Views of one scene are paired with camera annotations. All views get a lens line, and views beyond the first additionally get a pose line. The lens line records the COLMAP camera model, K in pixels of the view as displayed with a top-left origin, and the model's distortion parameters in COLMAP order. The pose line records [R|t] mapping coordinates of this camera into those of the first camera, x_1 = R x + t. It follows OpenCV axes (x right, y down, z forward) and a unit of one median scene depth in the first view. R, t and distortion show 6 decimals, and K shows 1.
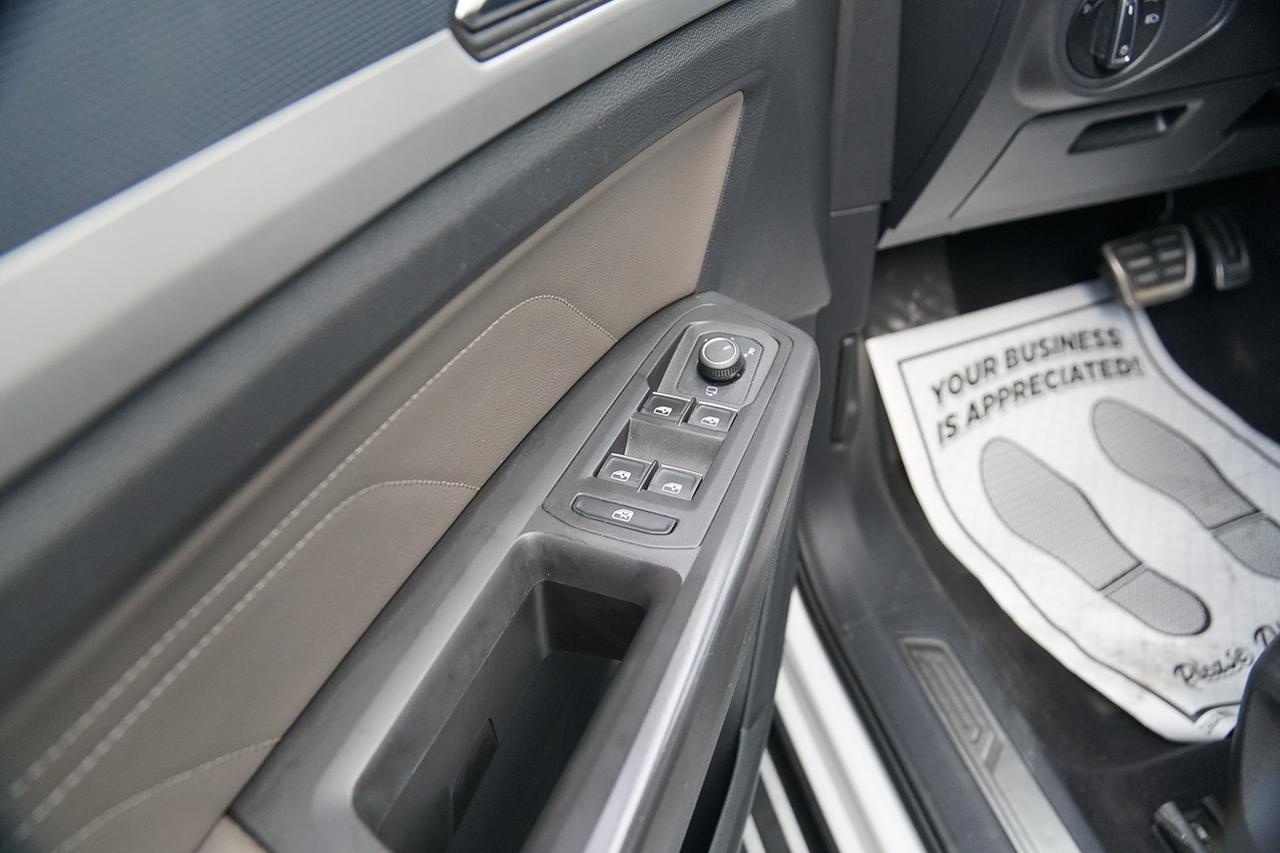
lens RADIAL K [[965.3, 0, 640.0], [0, 965.3, 426.5], [0, 0, 1]] dist [-0.123881, 0.094126]
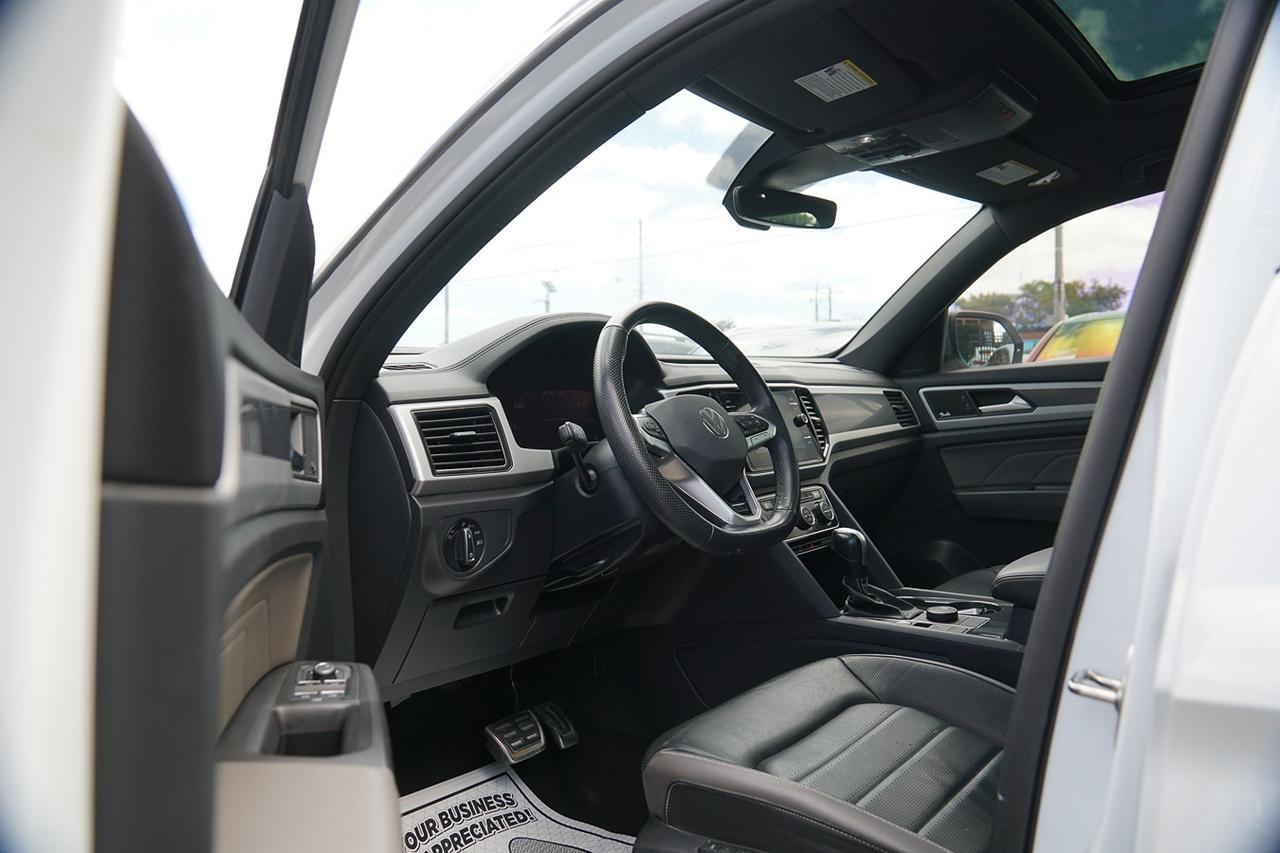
lens RADIAL K [[965.3, 0, 640.0], [0, 965.3, 426.5], [0, 0, 1]] dist [-0.123881, 0.094126]
pose [[0.795896, 0.053430, 0.603071, -0.240061], [0.351412, 0.770364, -0.532024, 0.321886], [-0.493010, 0.635362, 0.594353, -0.313001]]
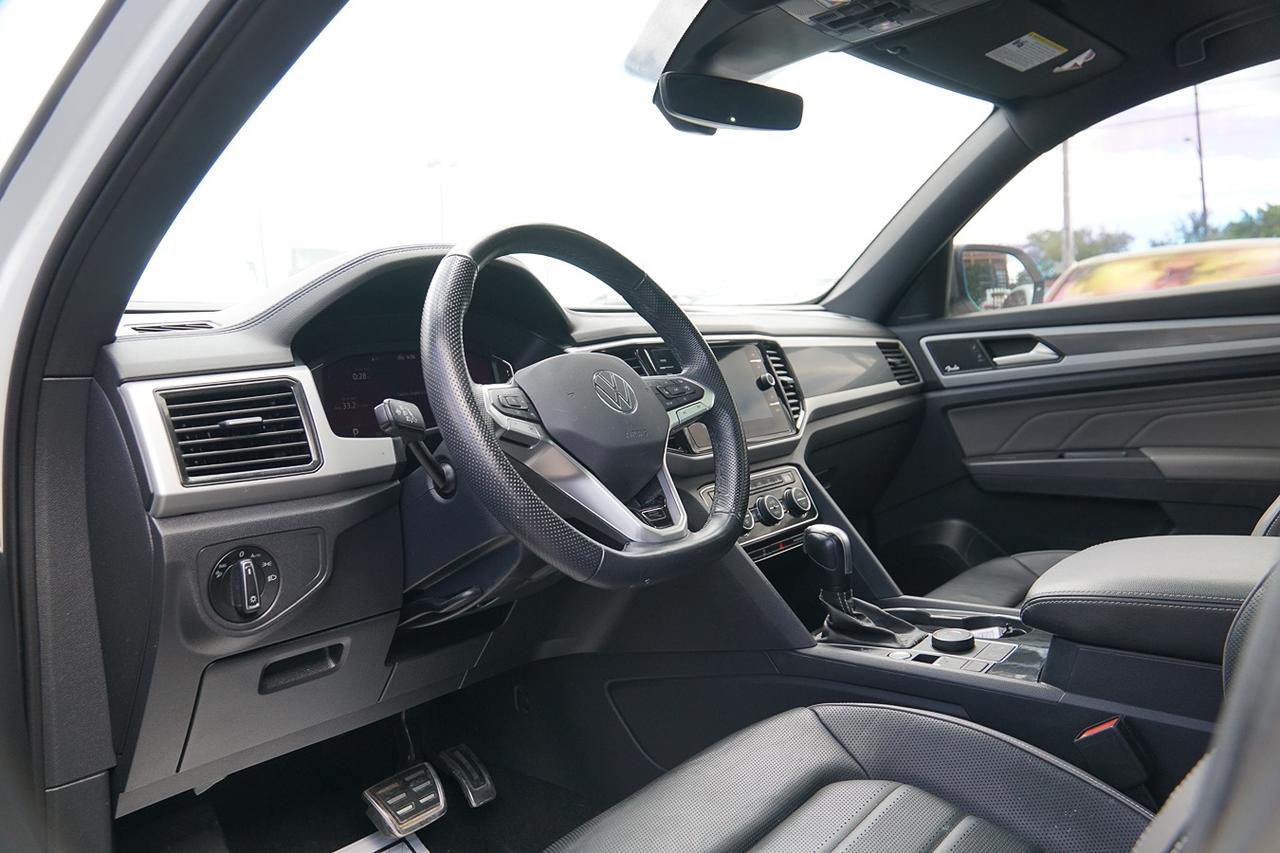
lens RADIAL K [[965.3, 0, 640.0], [0, 965.3, 426.5], [0, 0, 1]] dist [-0.123881, 0.094126]
pose [[0.802277, 0.005001, 0.596931, 0.071851], [0.370553, 0.779815, -0.504558, 0.164934], [-0.468019, 0.625990, 0.623775, -0.160392]]
